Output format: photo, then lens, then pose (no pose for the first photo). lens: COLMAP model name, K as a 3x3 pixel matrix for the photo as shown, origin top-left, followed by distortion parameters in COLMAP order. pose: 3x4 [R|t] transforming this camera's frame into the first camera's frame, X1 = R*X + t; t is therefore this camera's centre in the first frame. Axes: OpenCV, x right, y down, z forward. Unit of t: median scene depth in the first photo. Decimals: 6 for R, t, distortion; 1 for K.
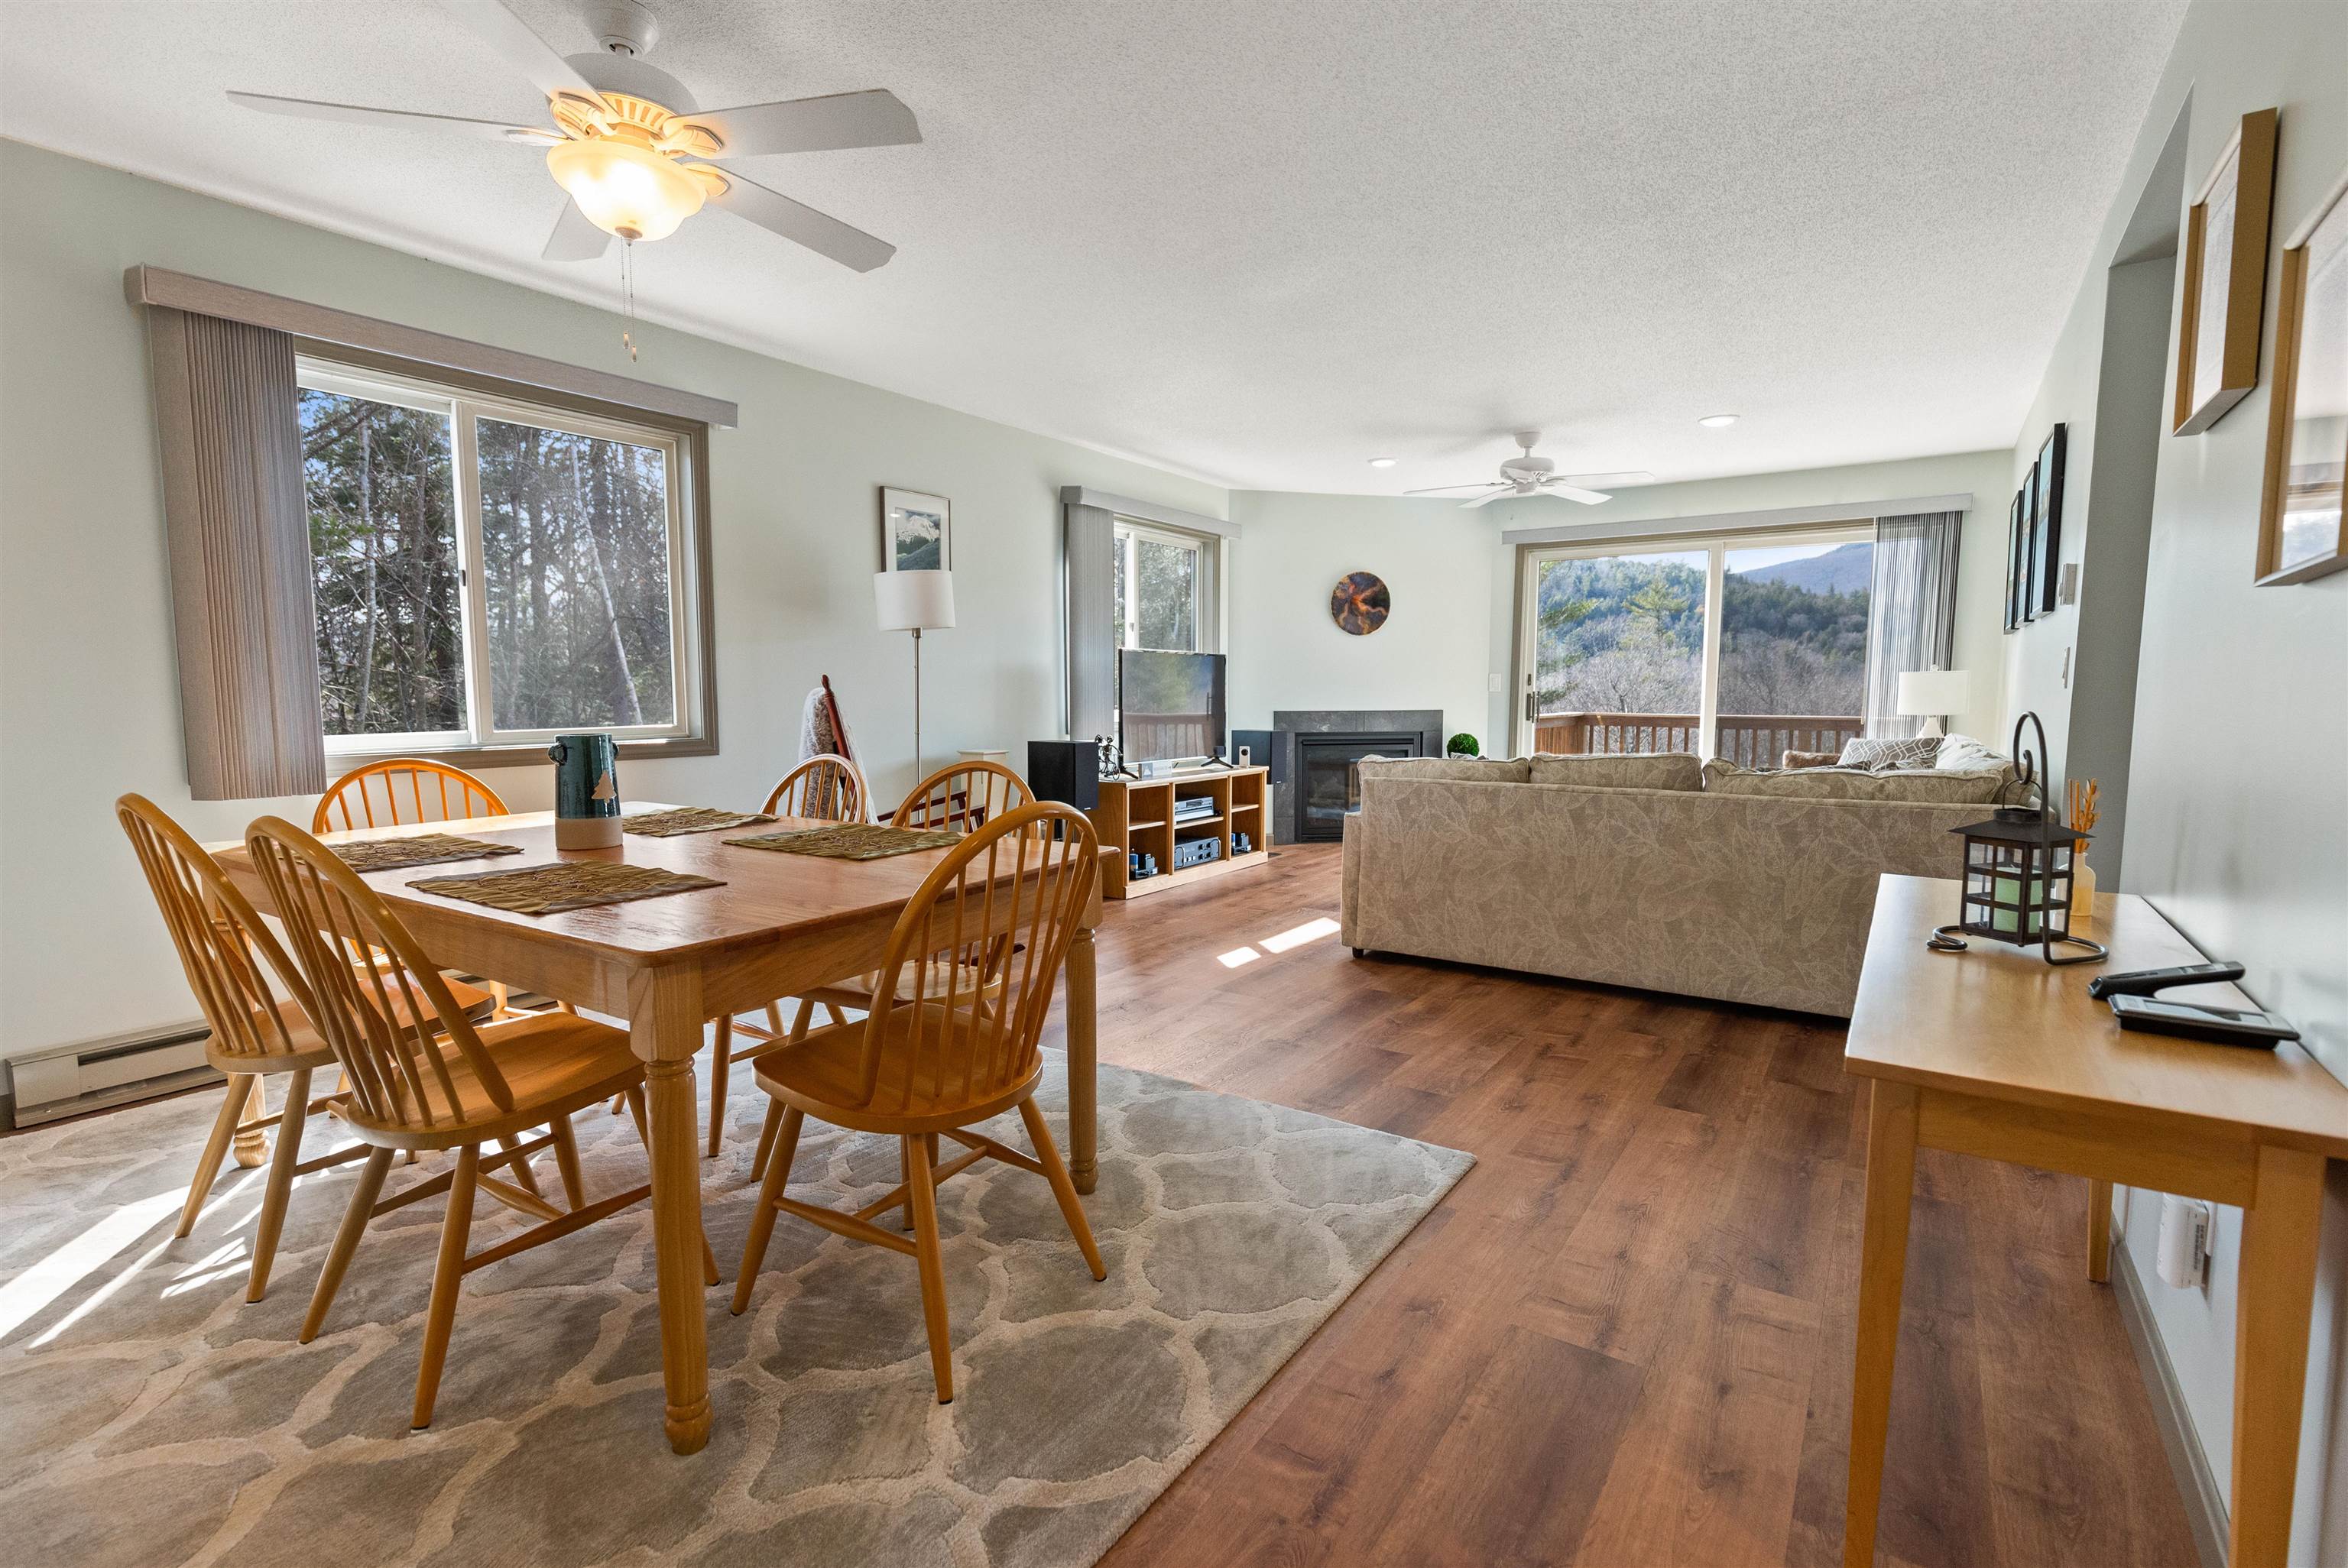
lens RADIAL K [[1078.0, 0, 1174.0], [0, 1078.0, 784.0], [0, 0, 1]] dist [0.010928, 0.000048]
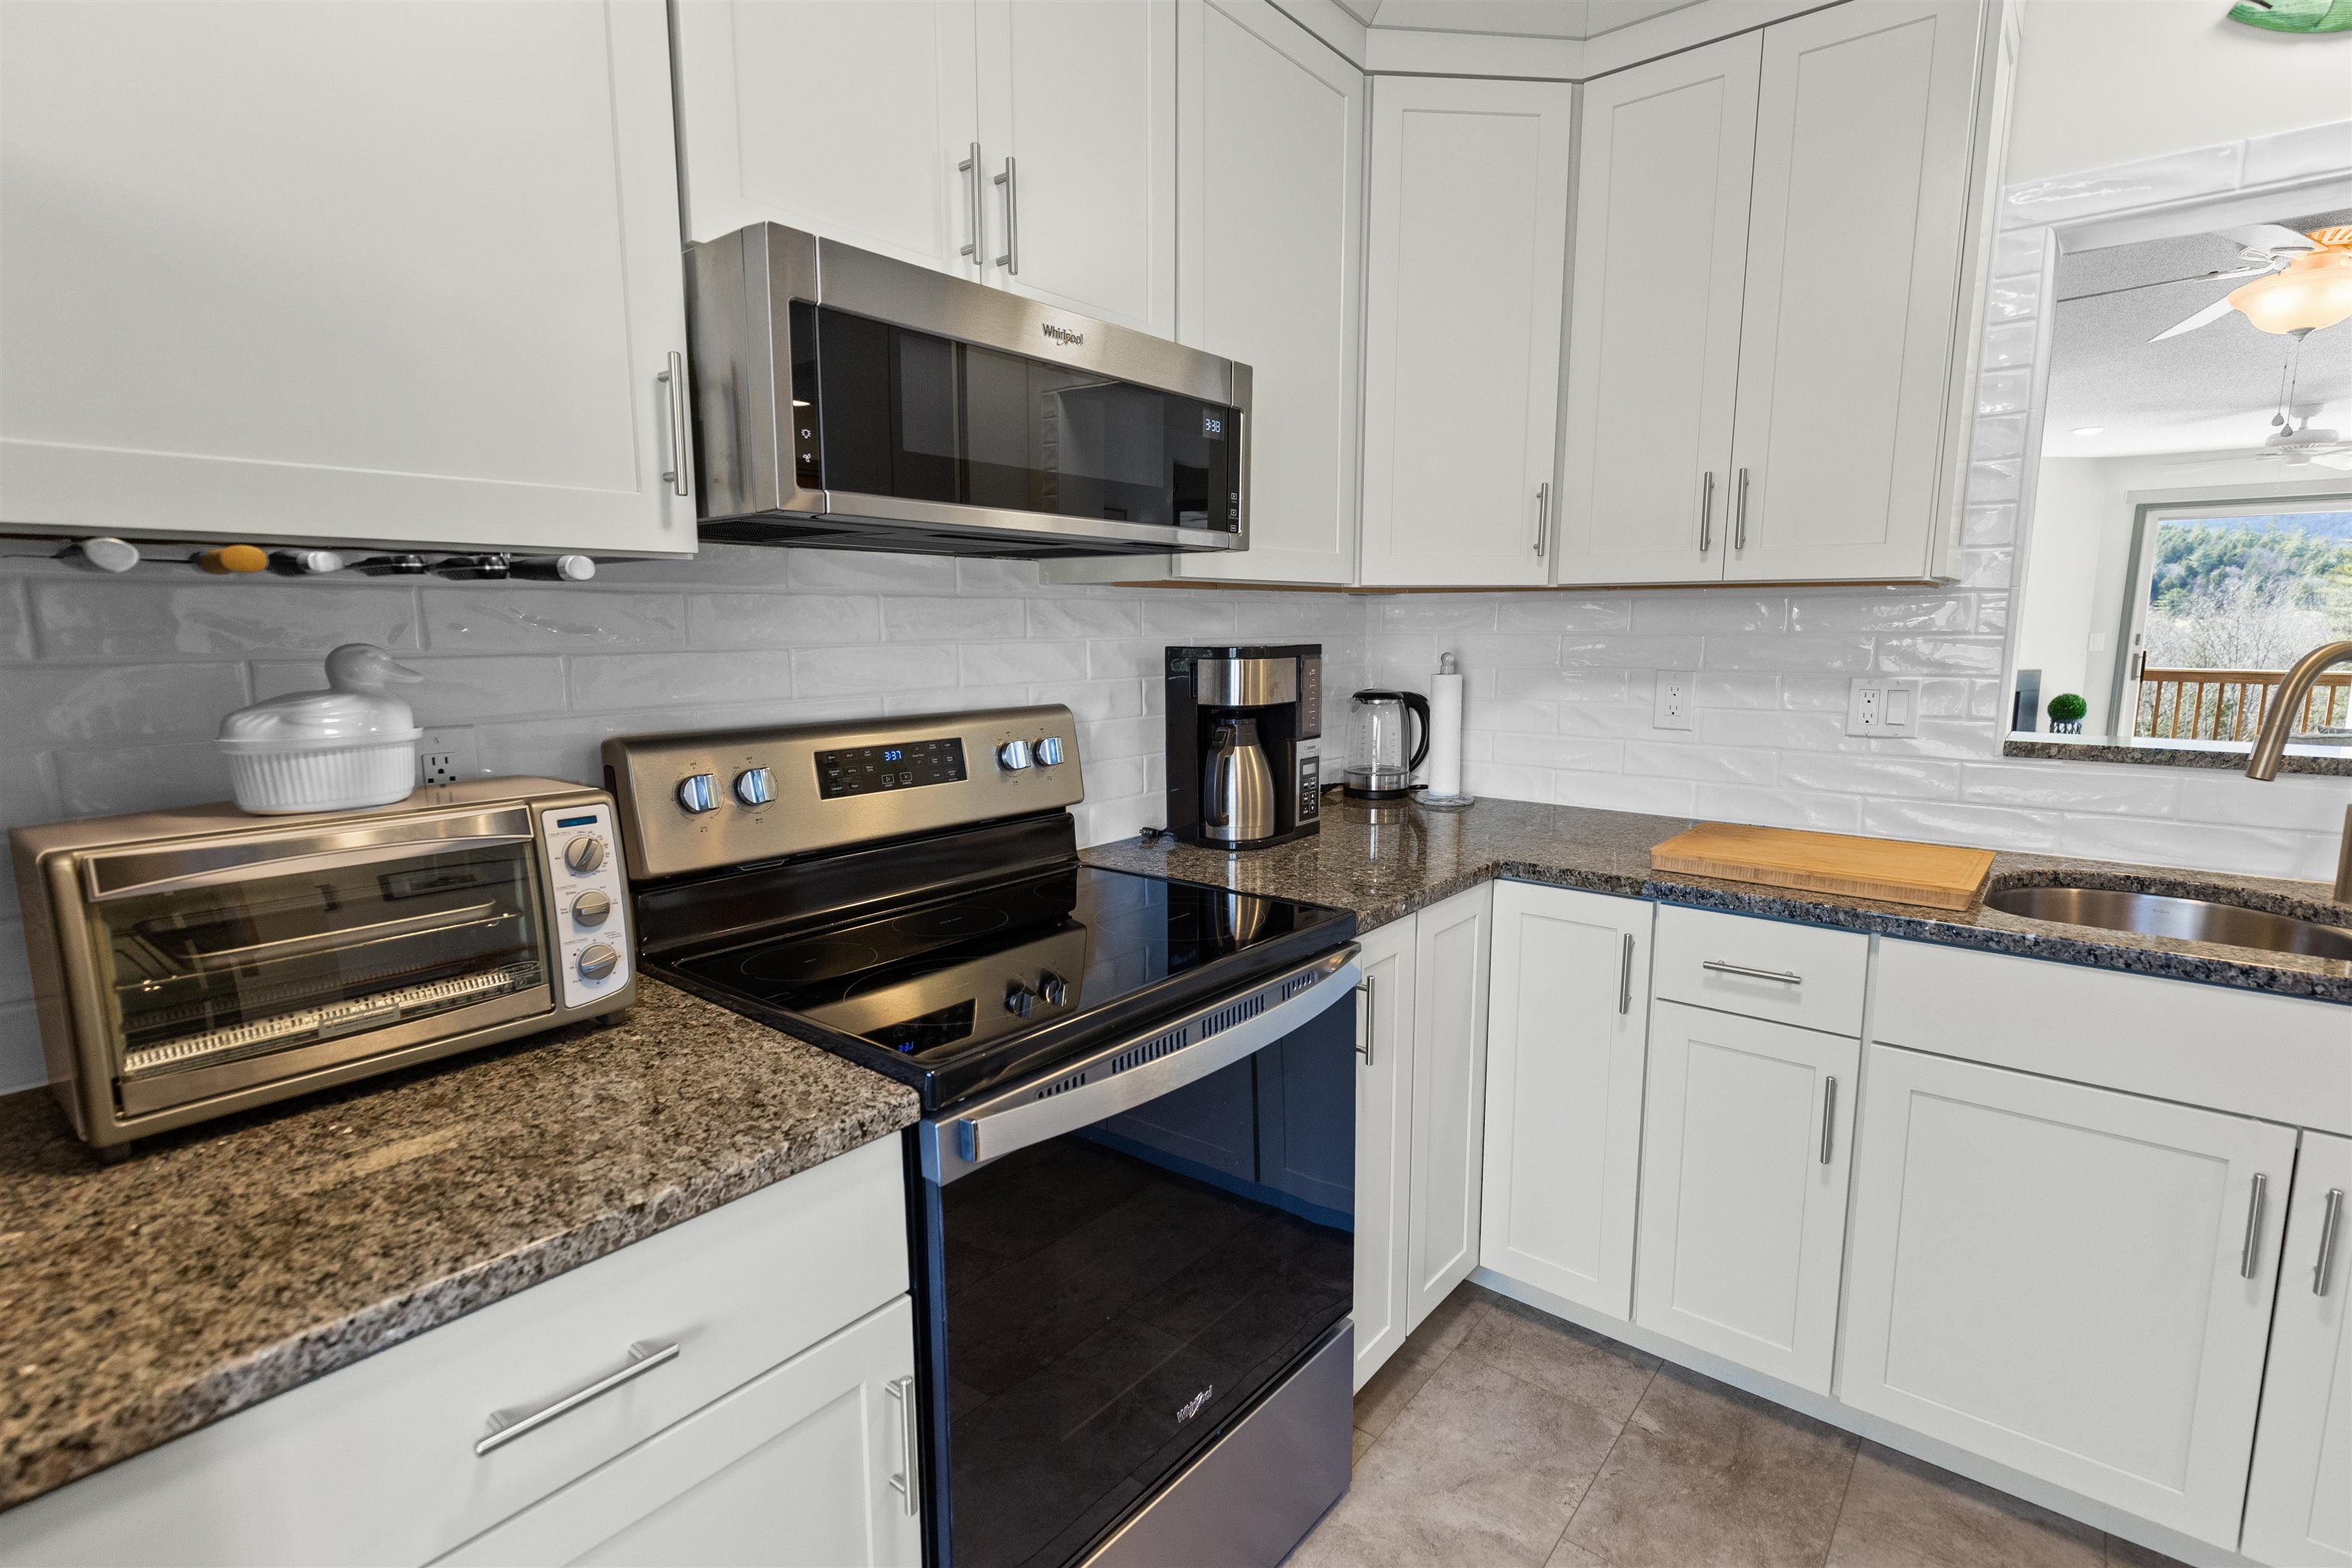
lens RADIAL K [[1103.3, 0, 1176.0], [0, 1103.3, 784.0], [0, 0, 1]] dist [0.006921, -0.000296]
pose [[0.996023, 0.006662, -0.088849, -0.476762], [-0.001646, 0.998406, 0.056409, -0.019026], [0.089084, -0.056038, 0.994447, -0.114443]]
